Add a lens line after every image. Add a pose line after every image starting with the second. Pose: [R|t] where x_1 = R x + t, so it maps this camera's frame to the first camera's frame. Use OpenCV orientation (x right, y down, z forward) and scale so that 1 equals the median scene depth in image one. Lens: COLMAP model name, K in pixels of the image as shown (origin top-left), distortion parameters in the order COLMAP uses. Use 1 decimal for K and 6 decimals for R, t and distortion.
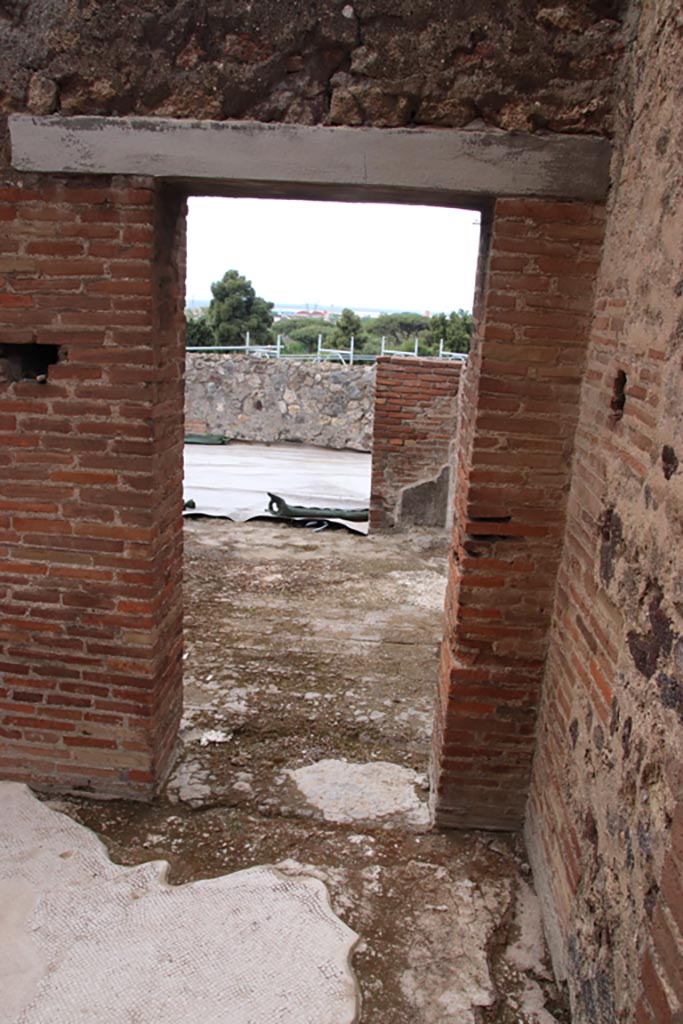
lens RADIAL K [[857.4, 0, 341.5], [0, 857.4, 512.0], [0, 0, 1]] dist [-0.165006, 0.180823]
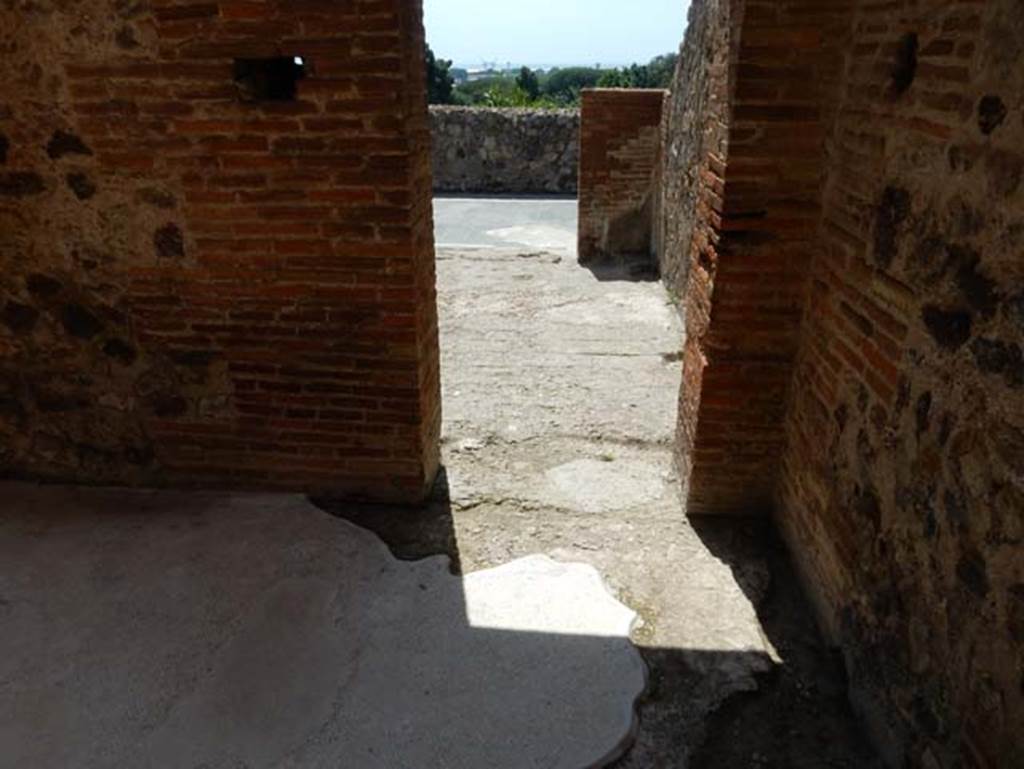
lens RADIAL K [[754.8, 0, 512.0], [0, 754.8, 384.5], [0, 0, 1]] dist [-0.007592, 0.001865]
pose [[0.998455, -0.046917, -0.029775, -0.080641], [0.051169, 0.985232, 0.163399, 0.043591], [0.021669, -0.164670, 0.986111, 0.070669]]
